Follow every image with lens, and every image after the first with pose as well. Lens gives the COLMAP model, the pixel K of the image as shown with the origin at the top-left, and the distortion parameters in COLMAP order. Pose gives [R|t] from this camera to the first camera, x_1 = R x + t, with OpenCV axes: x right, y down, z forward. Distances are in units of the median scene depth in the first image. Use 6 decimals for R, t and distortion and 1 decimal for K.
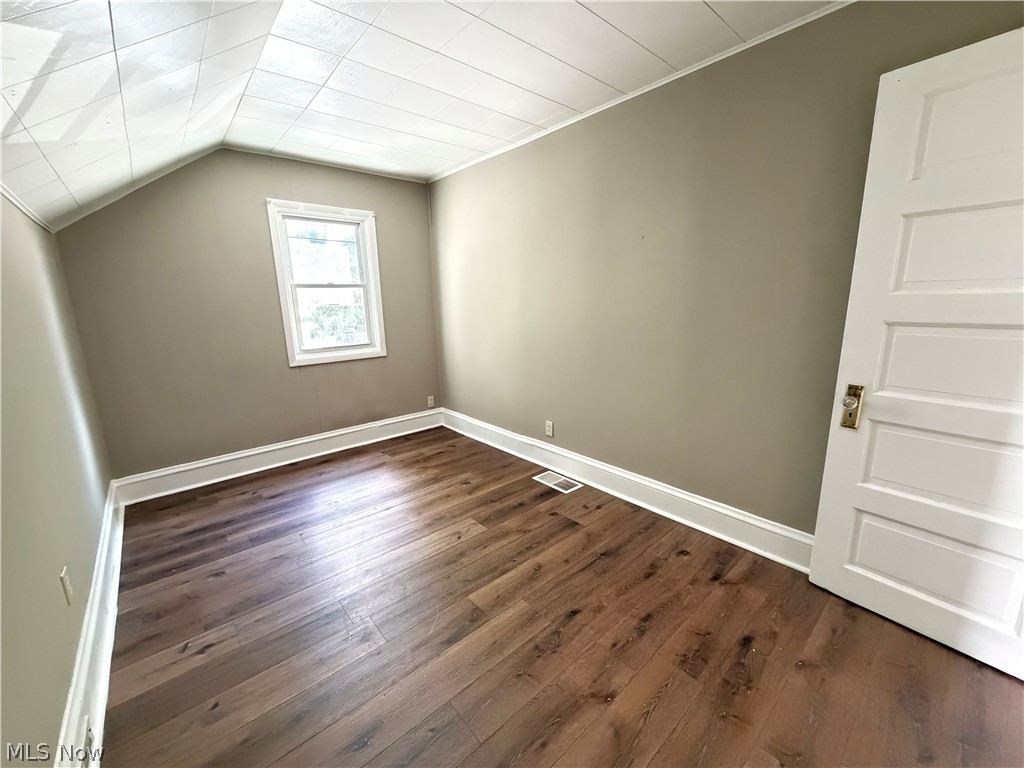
lens RADIAL K [[406.5, 0, 510.1], [0, 406.5, 382.6], [0, 0, 1]] dist [0.001357, 0.000232]
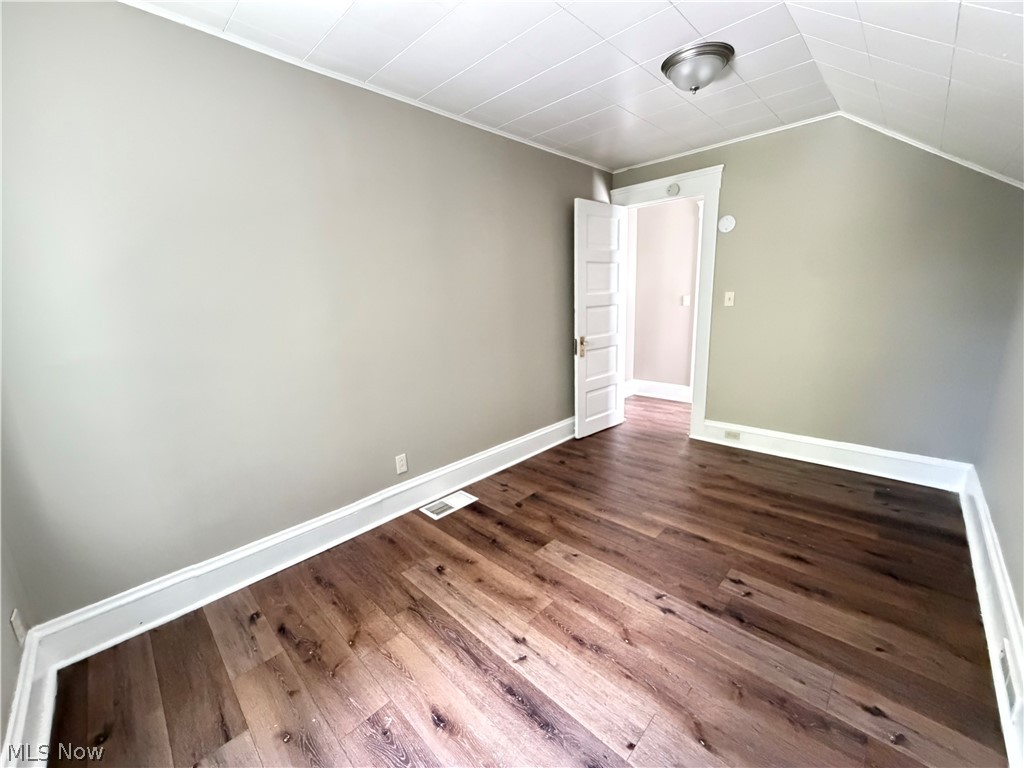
lens RADIAL K [[406.5, 0, 510.1], [0, 406.5, 382.6], [0, 0, 1]] dist [0.001357, 0.000232]
pose [[-0.068098, -0.186104, 0.980167, -0.837247], [0.244238, 0.949444, 0.197240, -0.181025], [-0.967321, 0.252826, -0.019201, 0.946335]]
